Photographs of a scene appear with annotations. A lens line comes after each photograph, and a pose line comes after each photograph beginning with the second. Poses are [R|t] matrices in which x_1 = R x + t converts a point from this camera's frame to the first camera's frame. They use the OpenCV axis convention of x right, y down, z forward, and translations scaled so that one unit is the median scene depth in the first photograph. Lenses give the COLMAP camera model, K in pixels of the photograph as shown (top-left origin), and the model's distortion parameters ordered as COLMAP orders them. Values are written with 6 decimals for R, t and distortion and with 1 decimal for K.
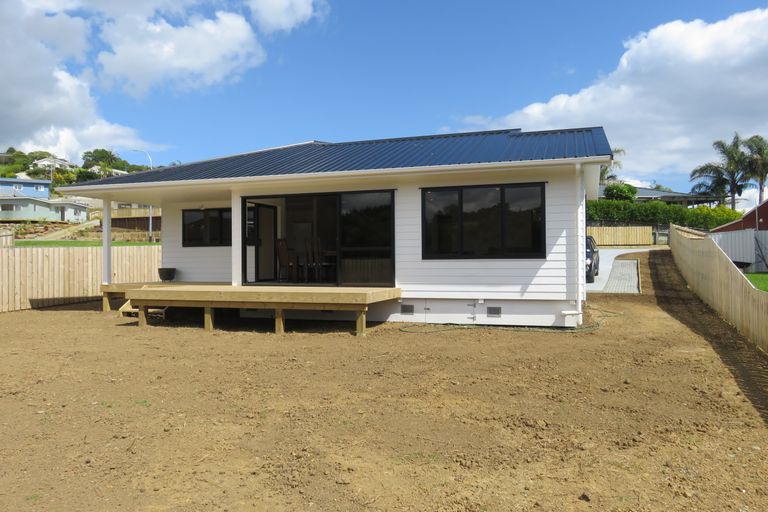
lens RADIAL K [[568.7, 0, 384.0], [0, 568.7, 256.0], [0, 0, 1]] dist [-0.022468, -0.002234]
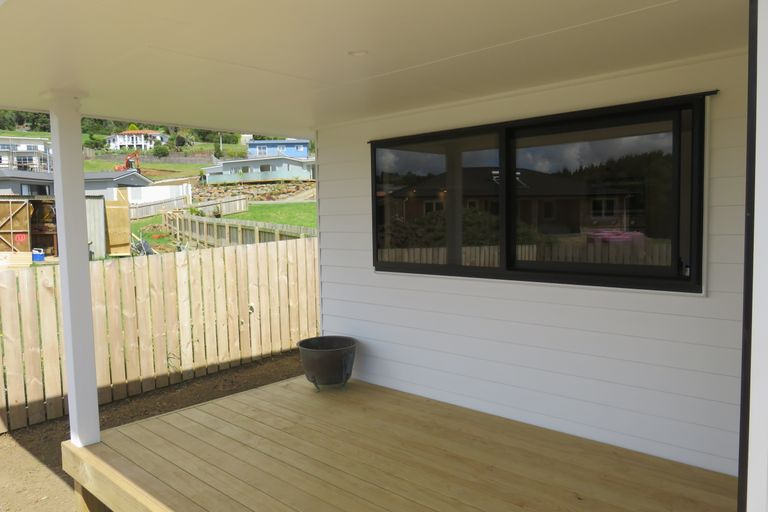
lens RADIAL K [[568.7, 0, 384.0], [0, 568.7, 256.0], [0, 0, 1]] dist [-0.022468, -0.002234]
pose [[0.908259, 0.015168, -0.418133, -0.049723], [0.021948, 0.996240, 0.083816, -0.010418], [0.417832, -0.085304, 0.904511, 0.160674]]
